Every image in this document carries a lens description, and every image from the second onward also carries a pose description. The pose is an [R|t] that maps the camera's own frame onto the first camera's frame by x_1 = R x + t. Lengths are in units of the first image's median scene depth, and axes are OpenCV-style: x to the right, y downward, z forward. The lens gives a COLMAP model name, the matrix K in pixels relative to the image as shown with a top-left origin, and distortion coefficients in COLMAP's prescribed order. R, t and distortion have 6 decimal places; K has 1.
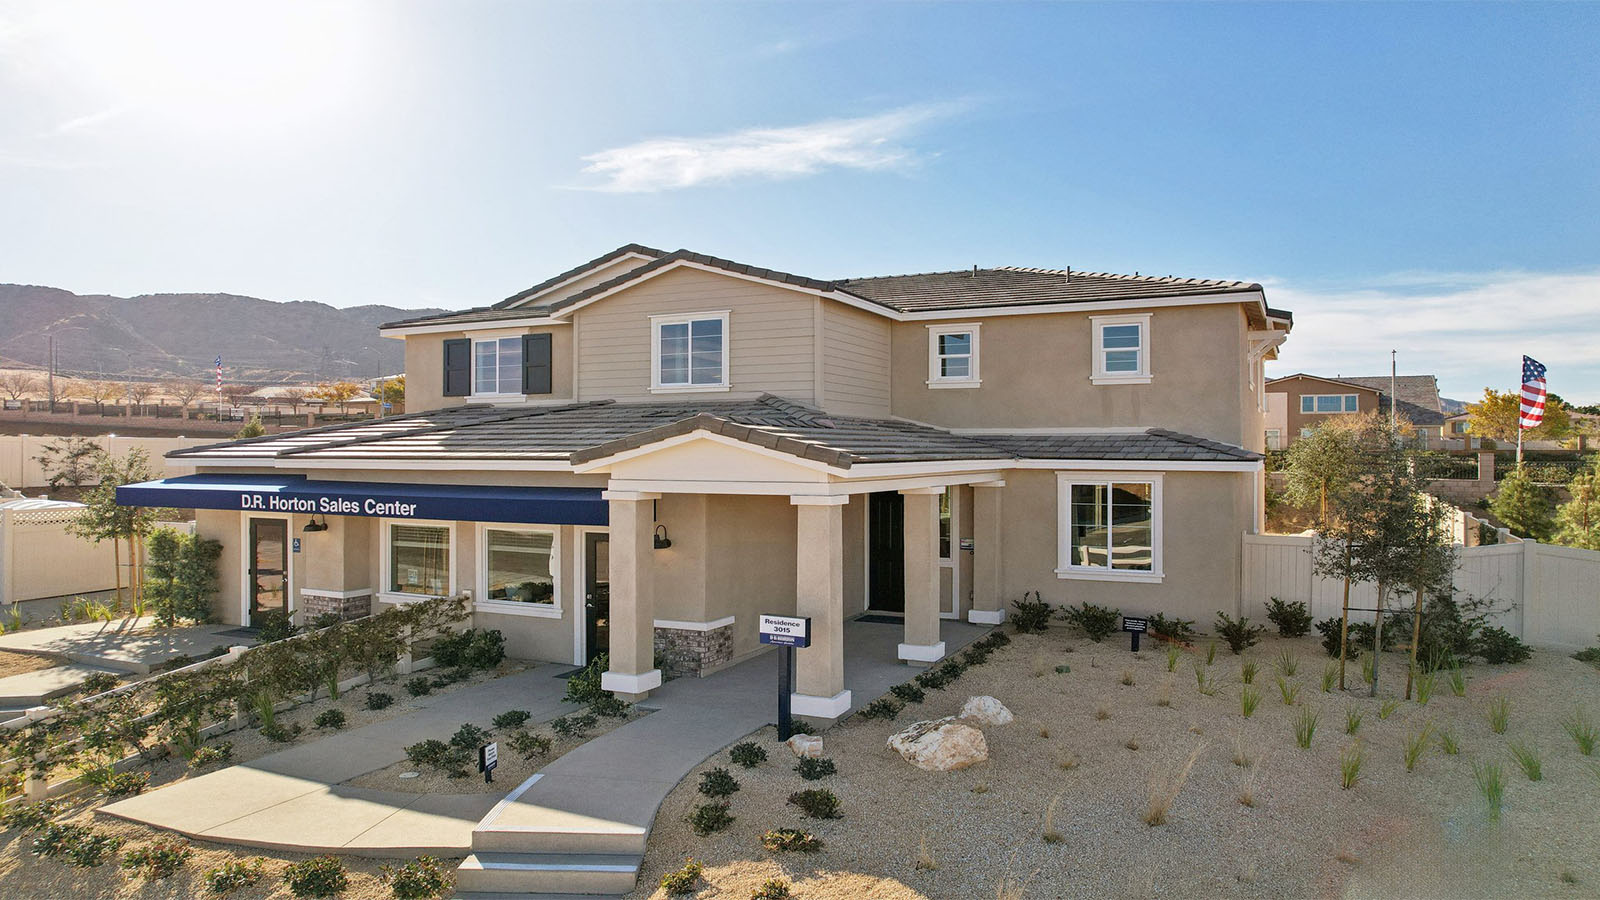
lens RADIAL K [[1065.9, 0, 798.6], [0, 1065.9, 454.4], [0, 0, 1]] dist [-0.029589, 0.032172]
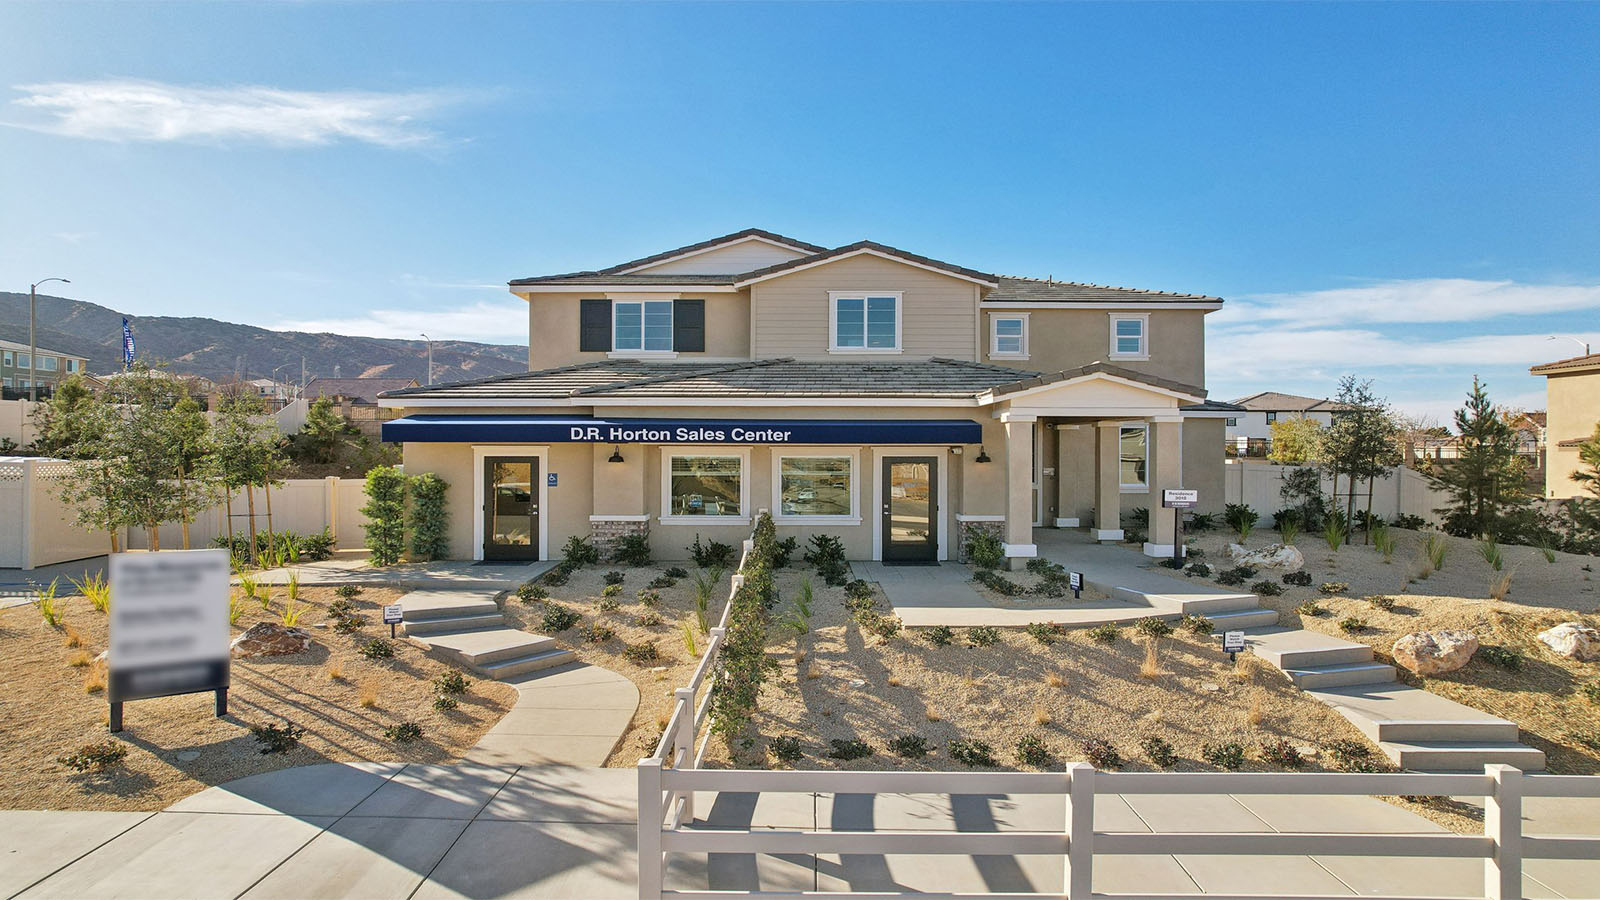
lens RADIAL K [[1065.9, 0, 804.2], [0, 1065.9, 454.3], [0, 0, 1]] dist [-0.029589, 0.032172]
pose [[0.892170, -0.000600, 0.451699, -0.655323], [-0.000007, 0.999999, 0.001342, 0.051869], [-0.451700, -0.001201, 0.892169, -0.078660]]
